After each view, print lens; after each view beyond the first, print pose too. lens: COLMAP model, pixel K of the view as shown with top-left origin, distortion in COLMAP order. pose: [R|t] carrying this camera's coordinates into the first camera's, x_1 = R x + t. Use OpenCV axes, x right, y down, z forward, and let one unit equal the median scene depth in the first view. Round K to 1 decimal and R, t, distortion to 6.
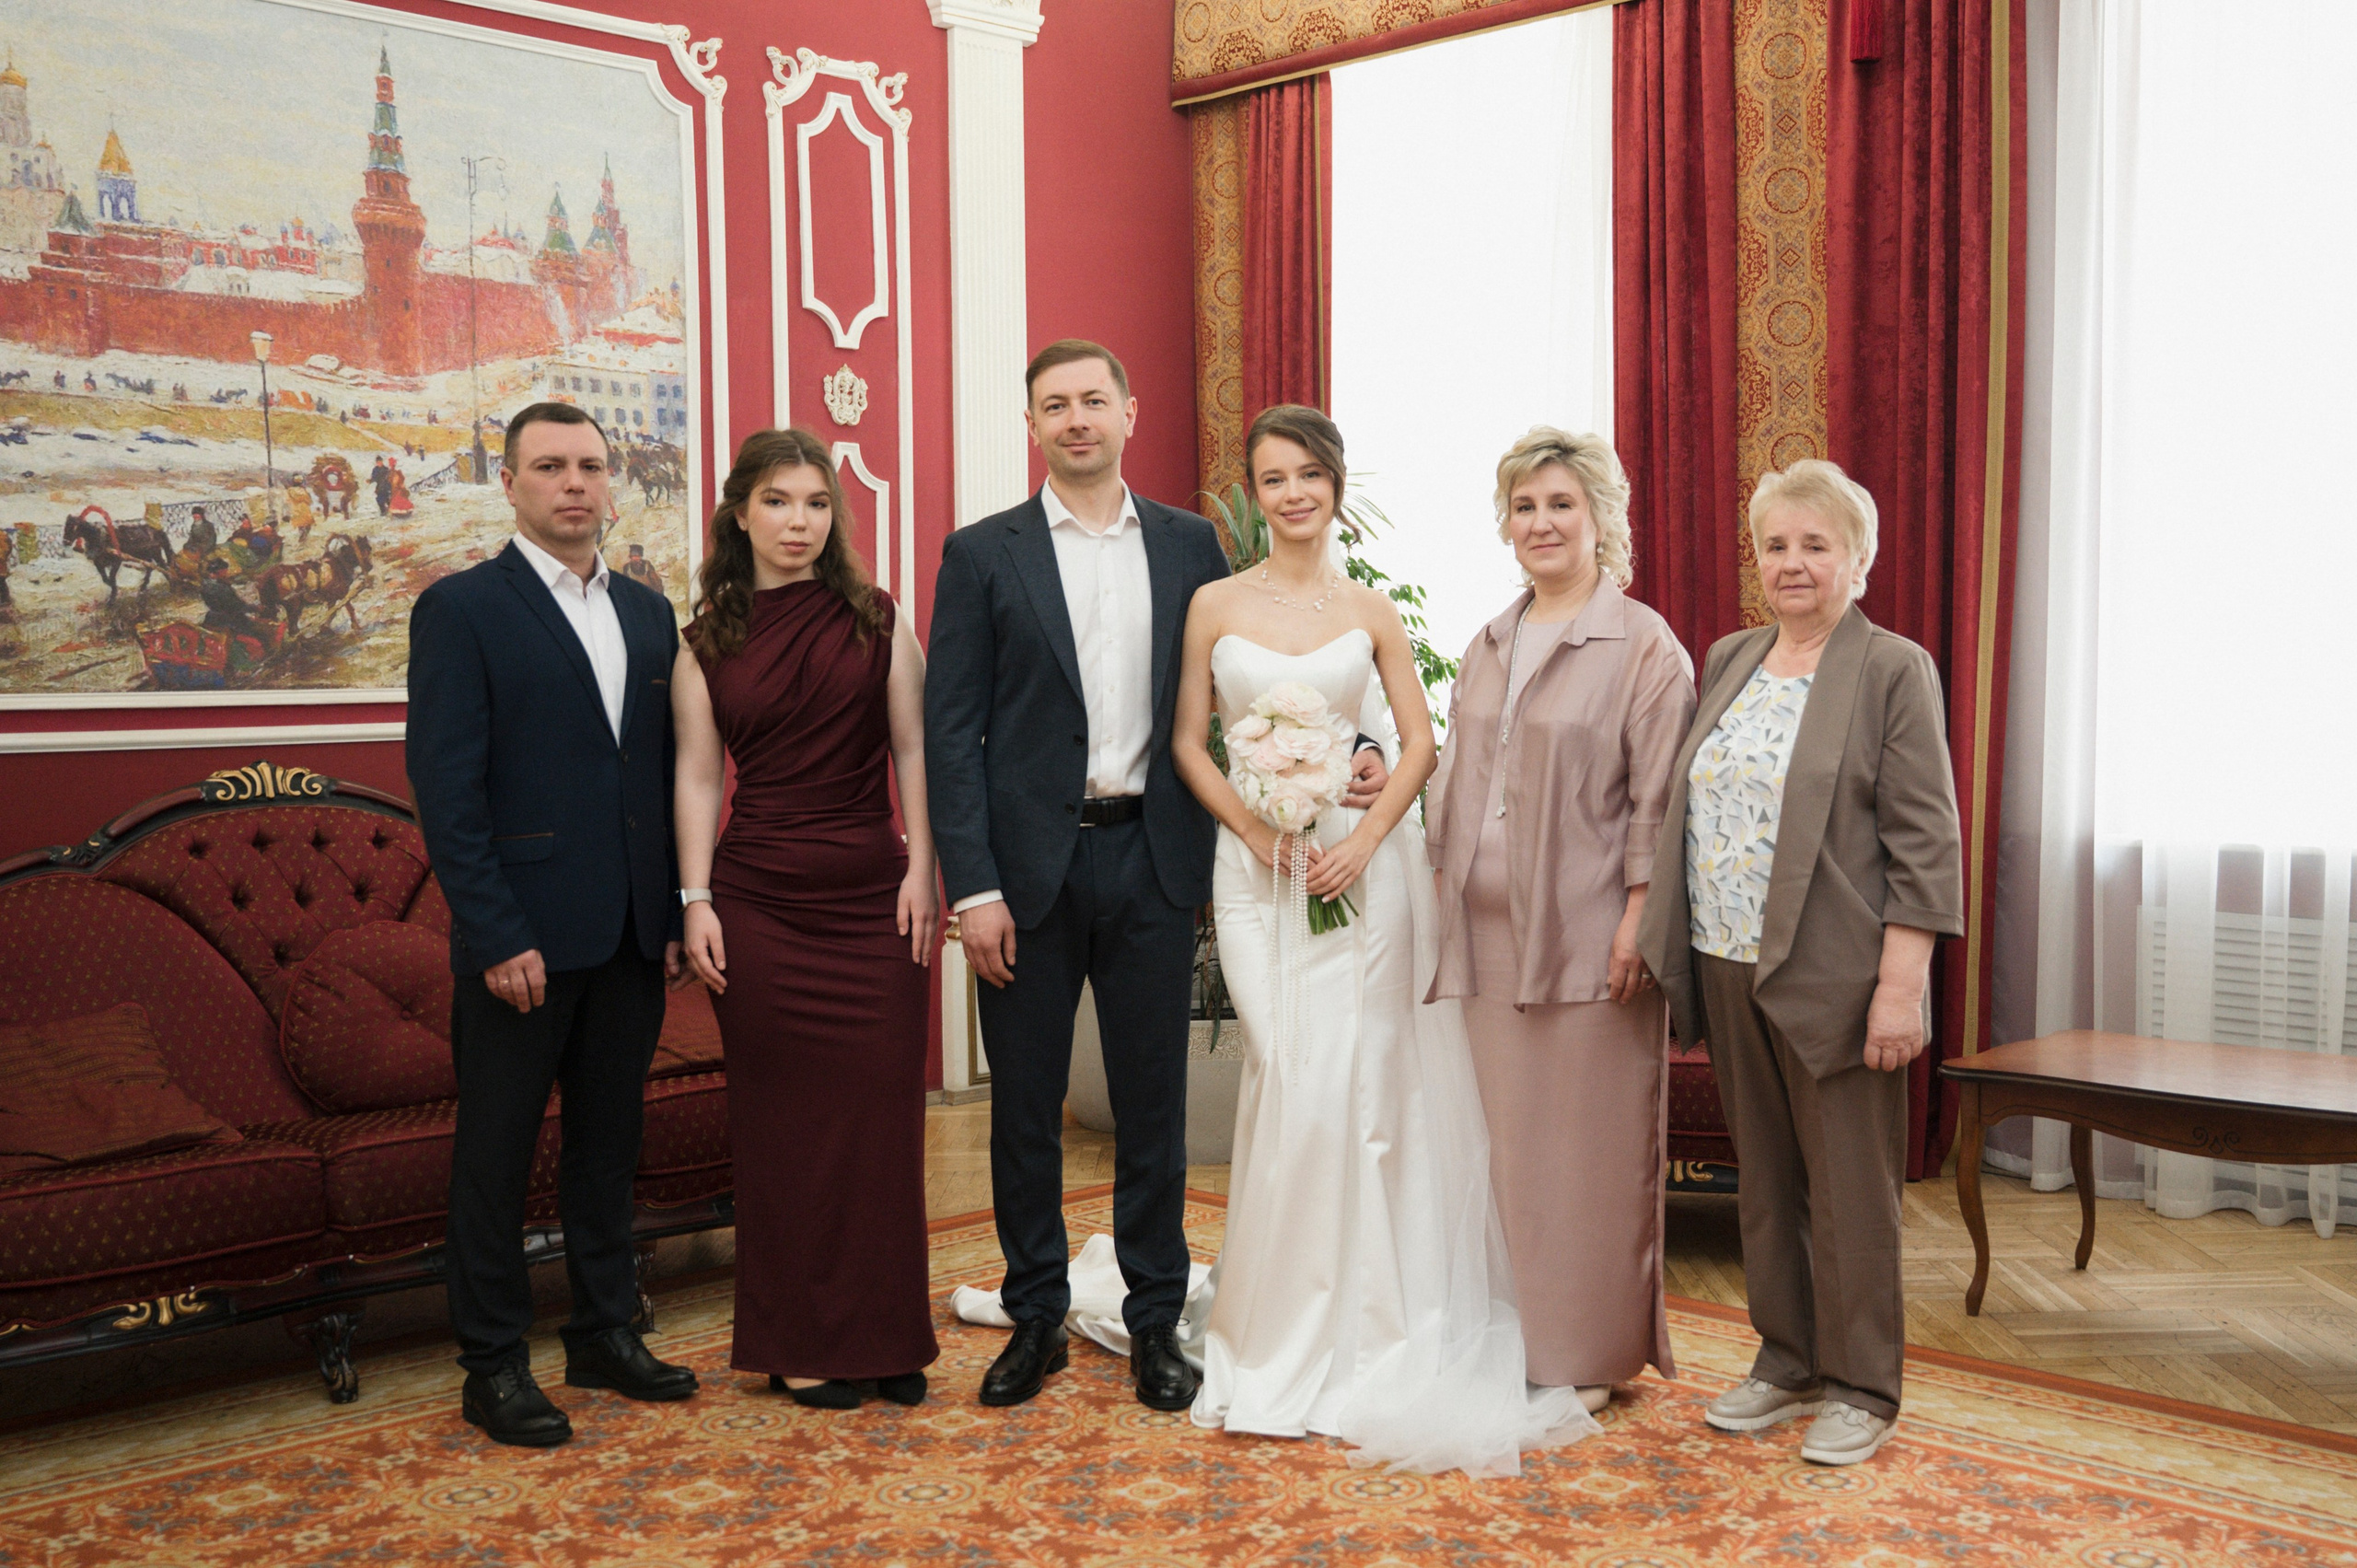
lens RADIAL K [[2418.5, 0, 1305.8], [0, 2418.5, 803.7], [0, 0, 1]] dist [-0.003277, 0.014959]
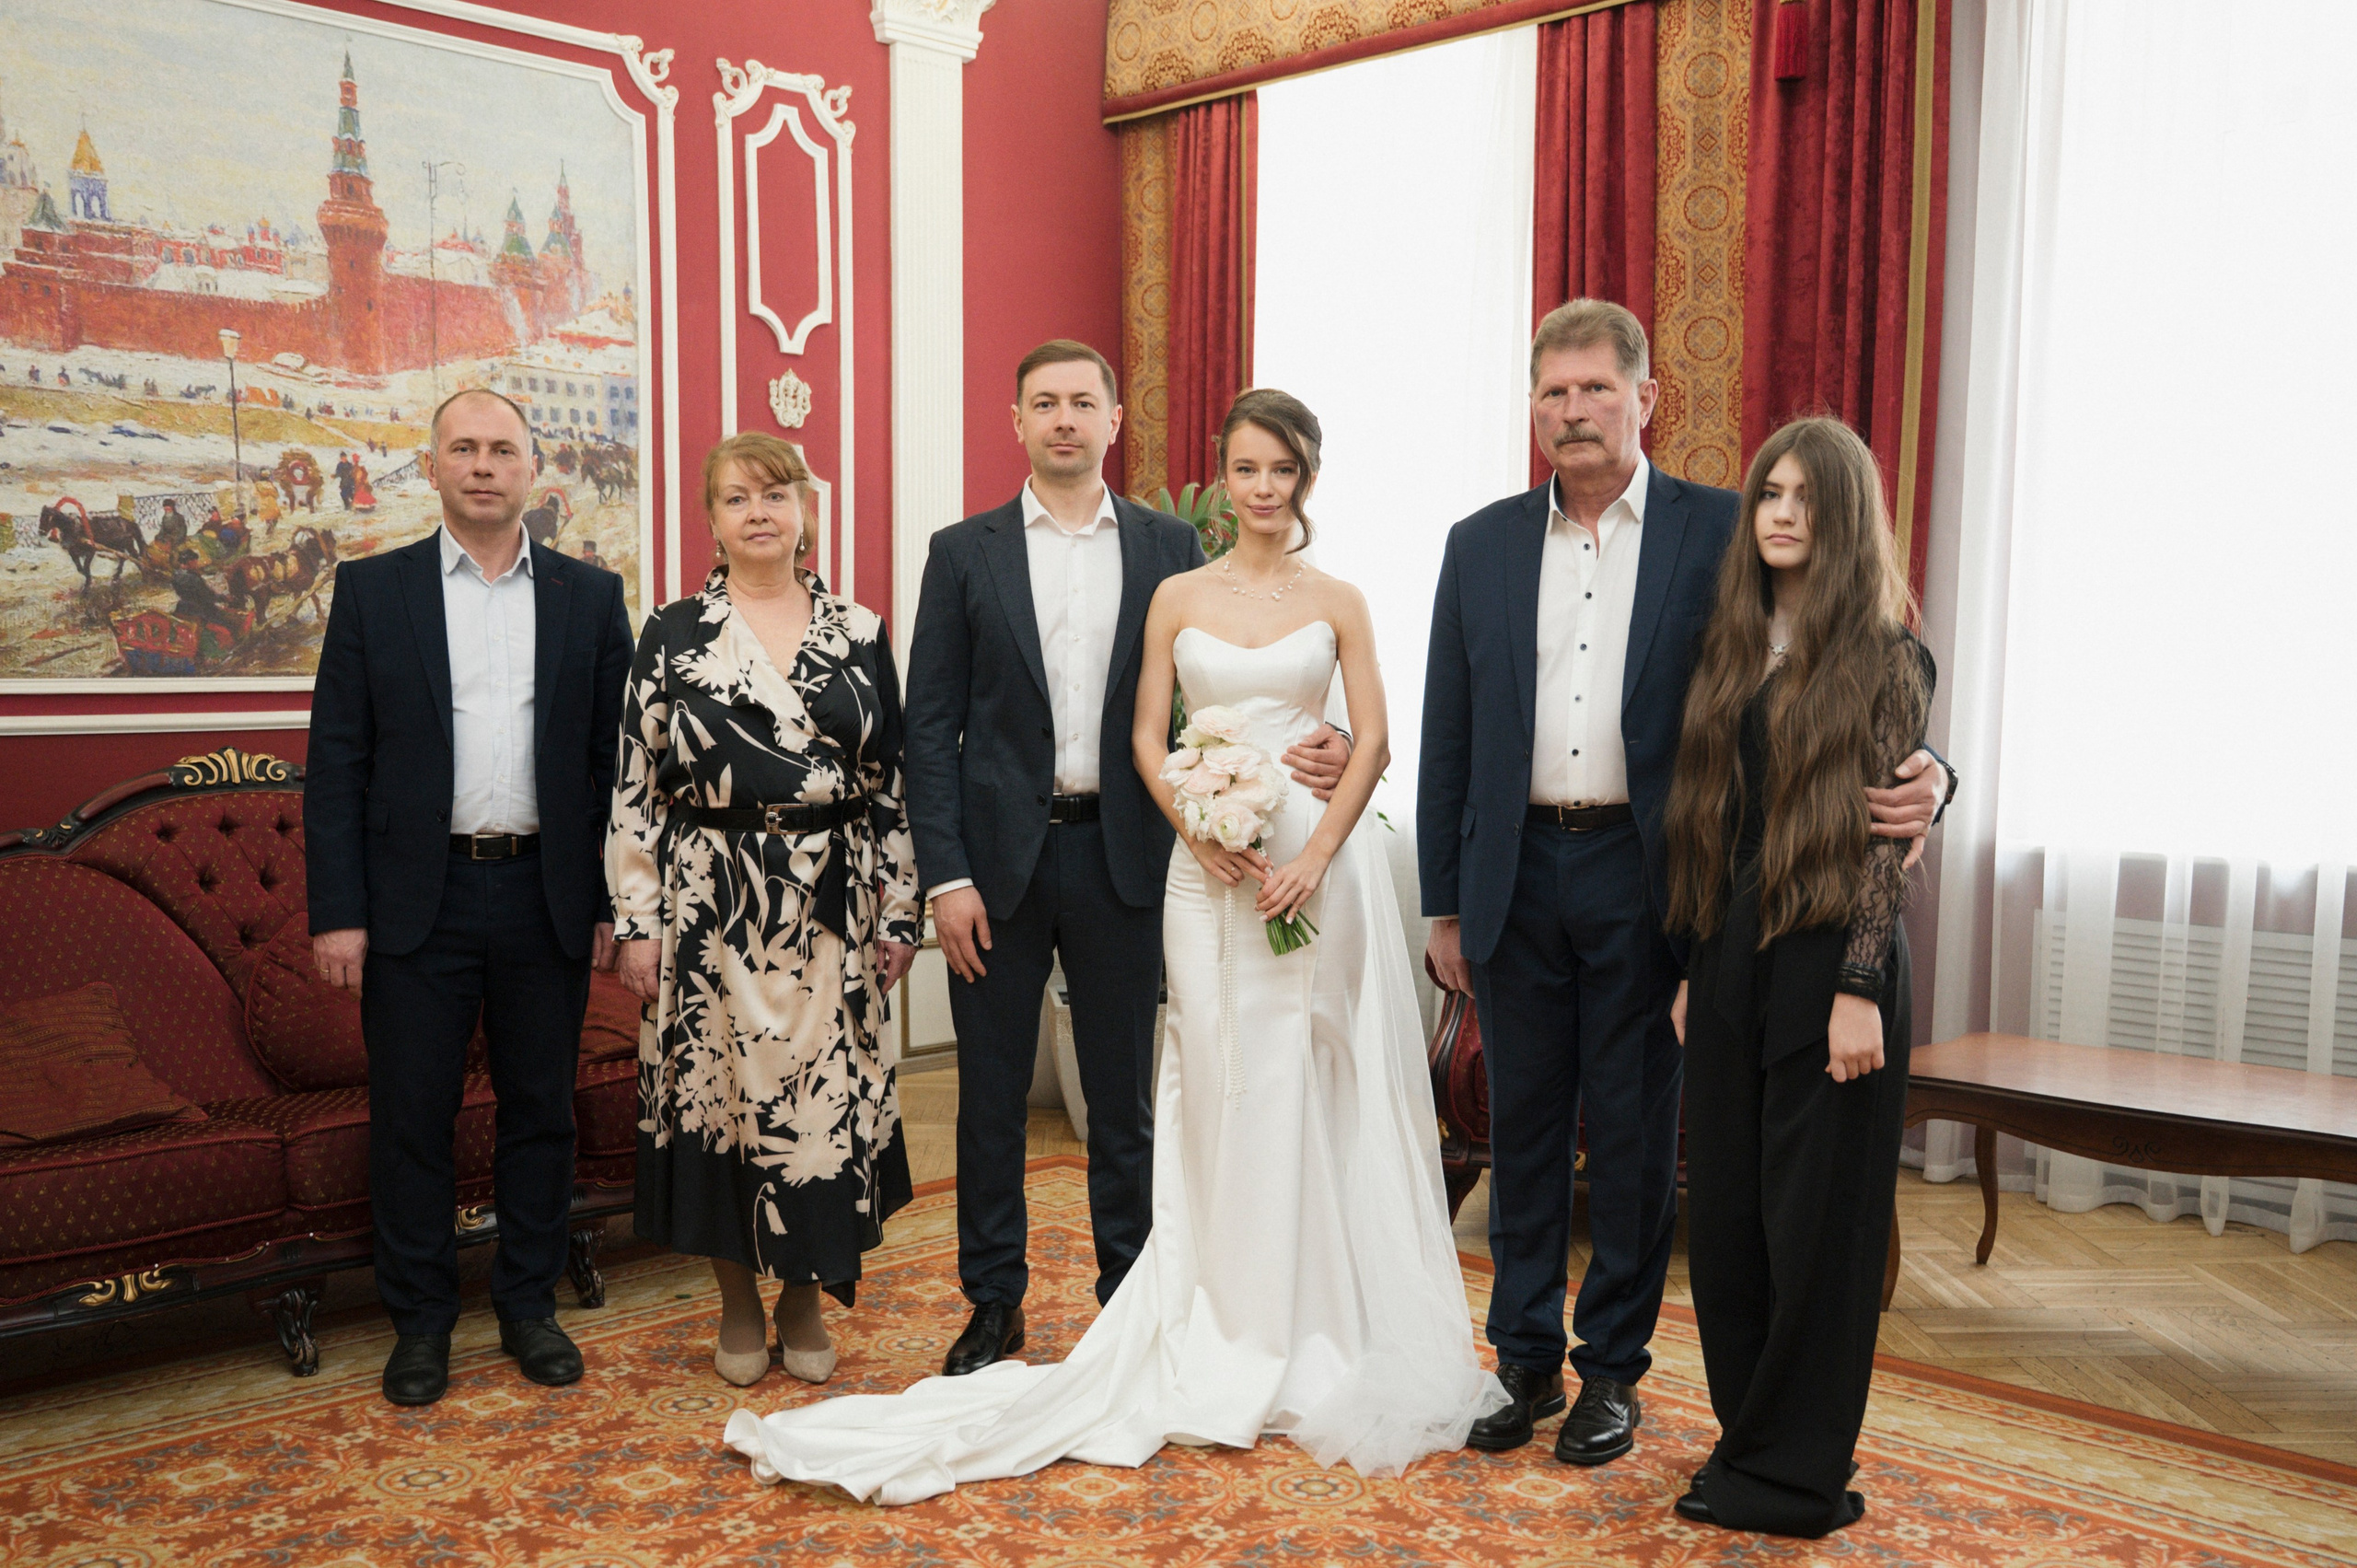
lens RADIAL K [[2183.9, 0, 1160.6], [0, 2183.9, 872.7], [0, 0, 1]] dist [-0.009160, 0.011690]
pose [[0.999802, 0.014261, -0.013883, -0.017053], [-0.013668, 0.999026, 0.041951, -0.007555], [0.014468, -0.041753, 0.999023, 0.062818]]
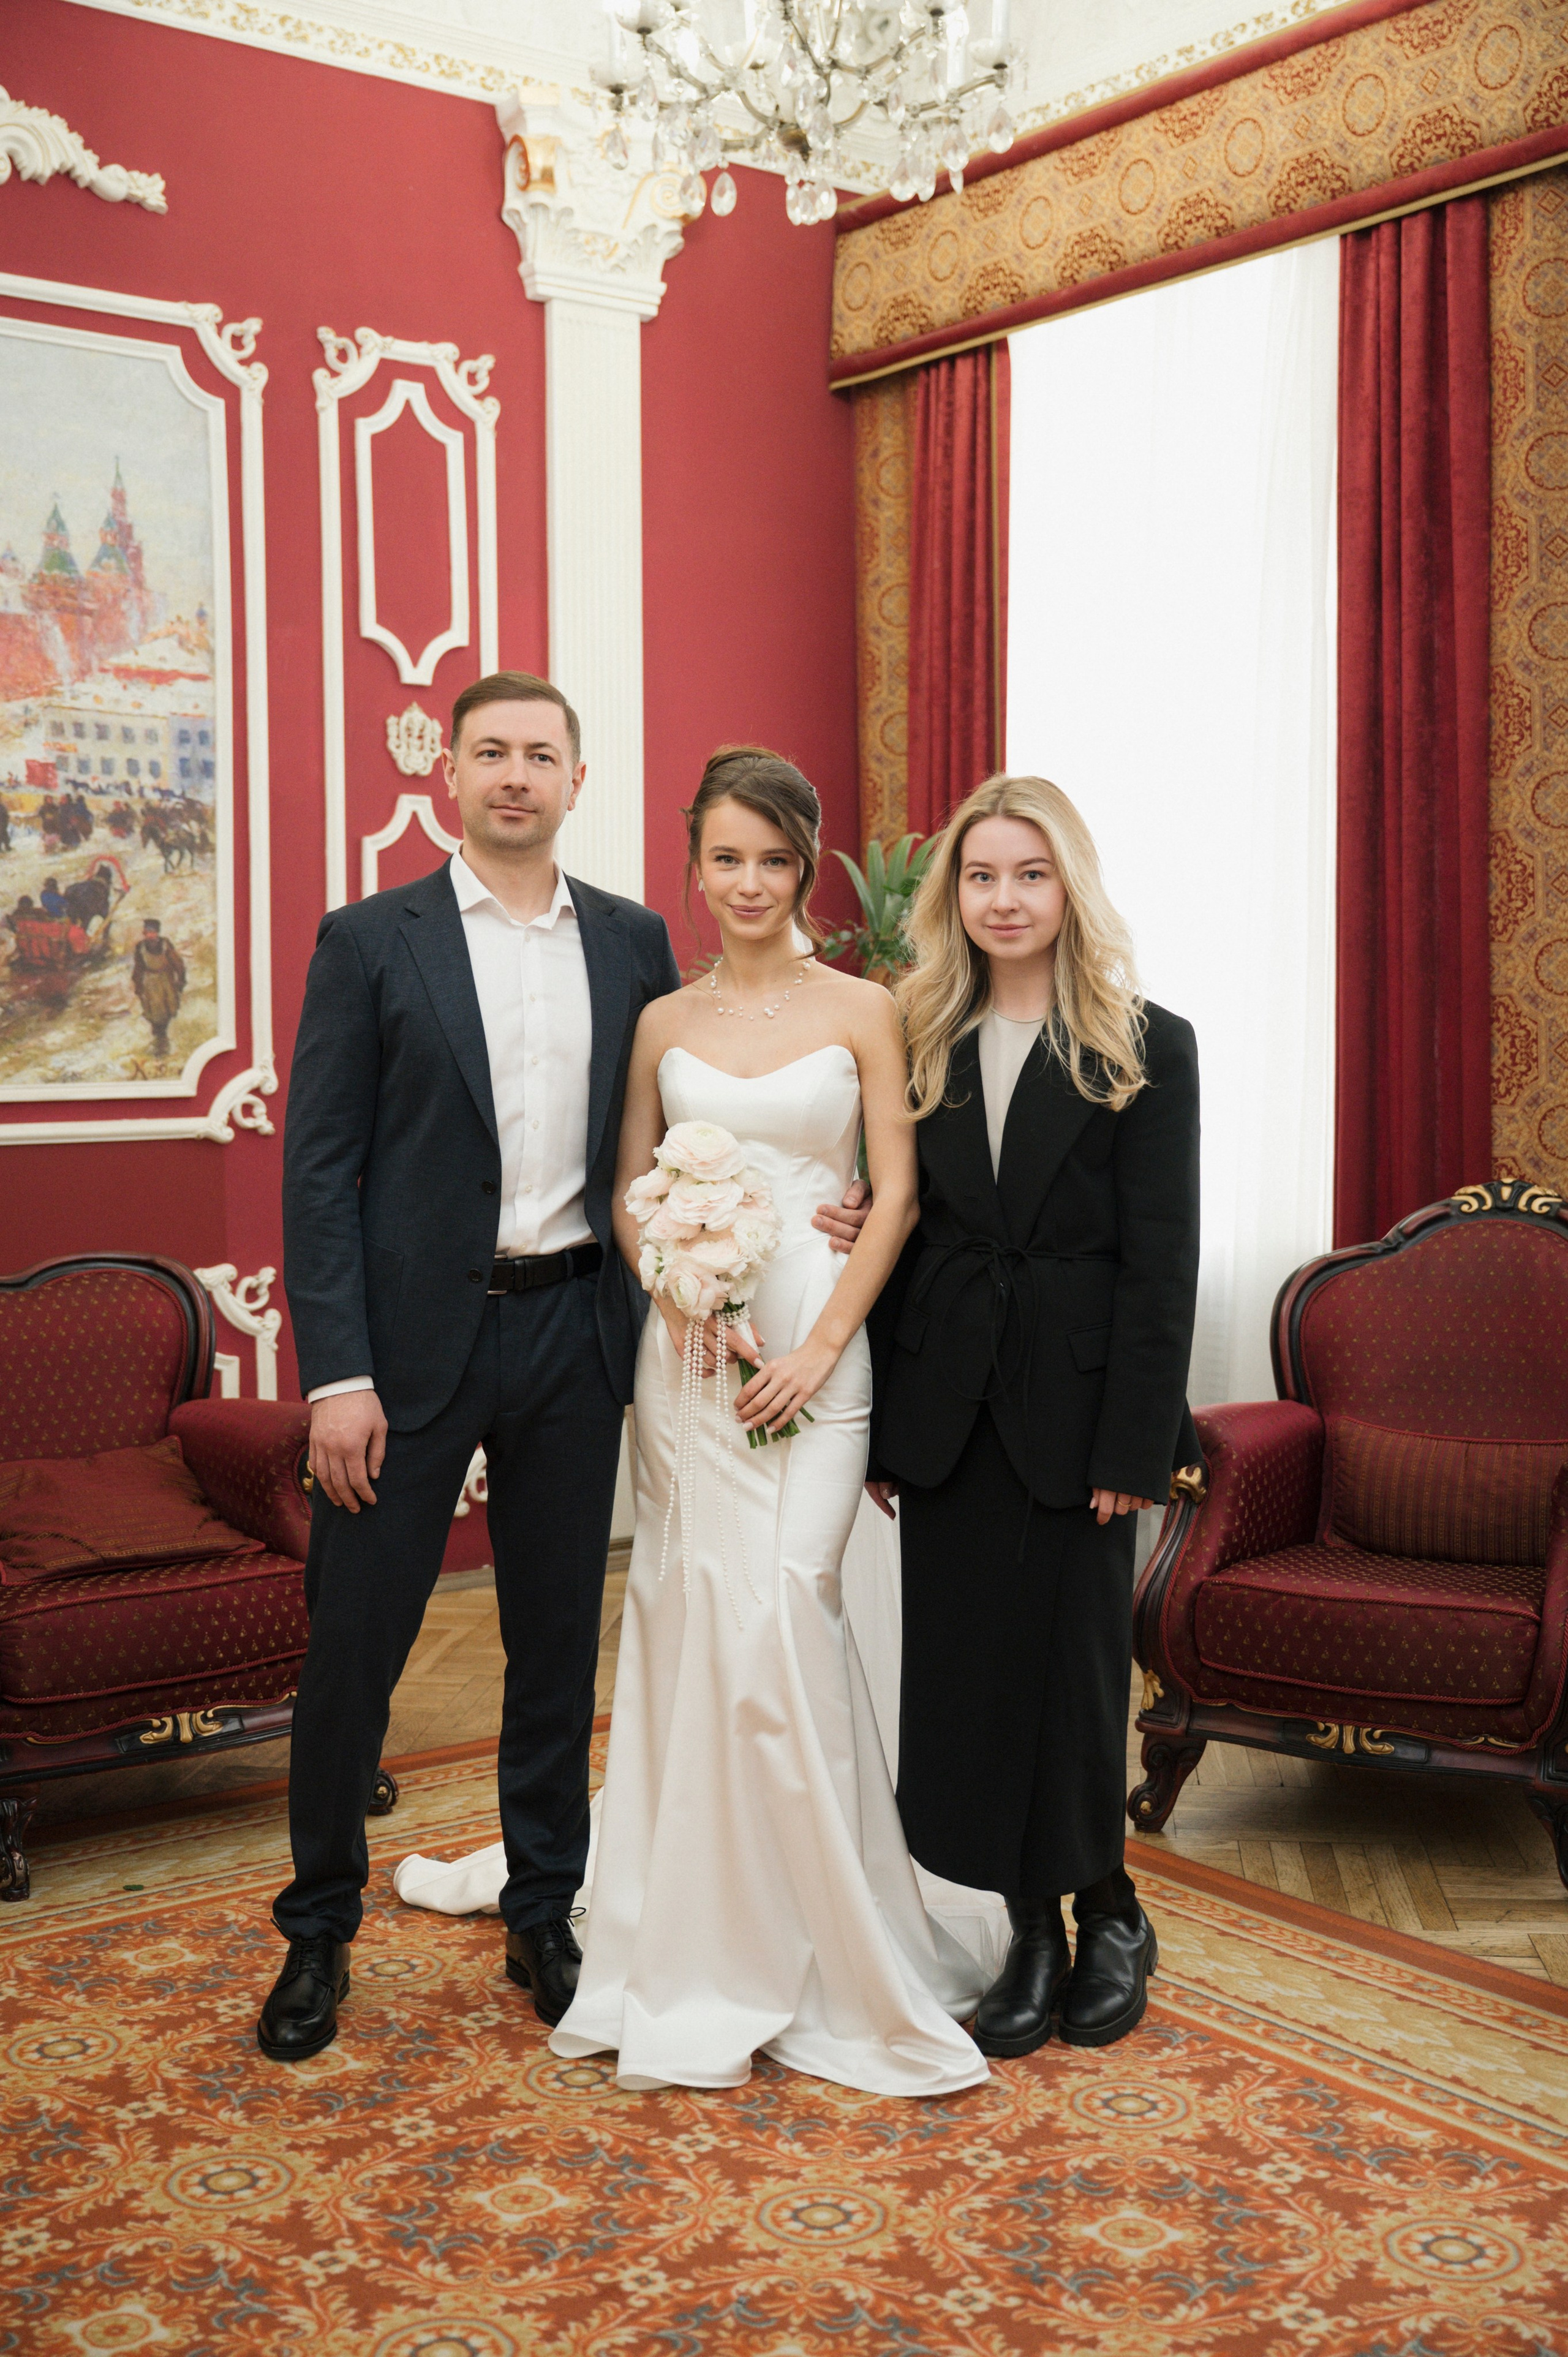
lens RADIAL K [[2606.3, 0, 784.0], [0, 2606.3, 1178.5], [0, 0, 1]] dist [0.007011, 0.002226]
pose [[0.988953, 0.011619, -0.147770, 0.085867], [-0.011668, 0.999932, 0.000536, -0.020826], [0.147767, 0.001194, 0.989022, 0.139545]]
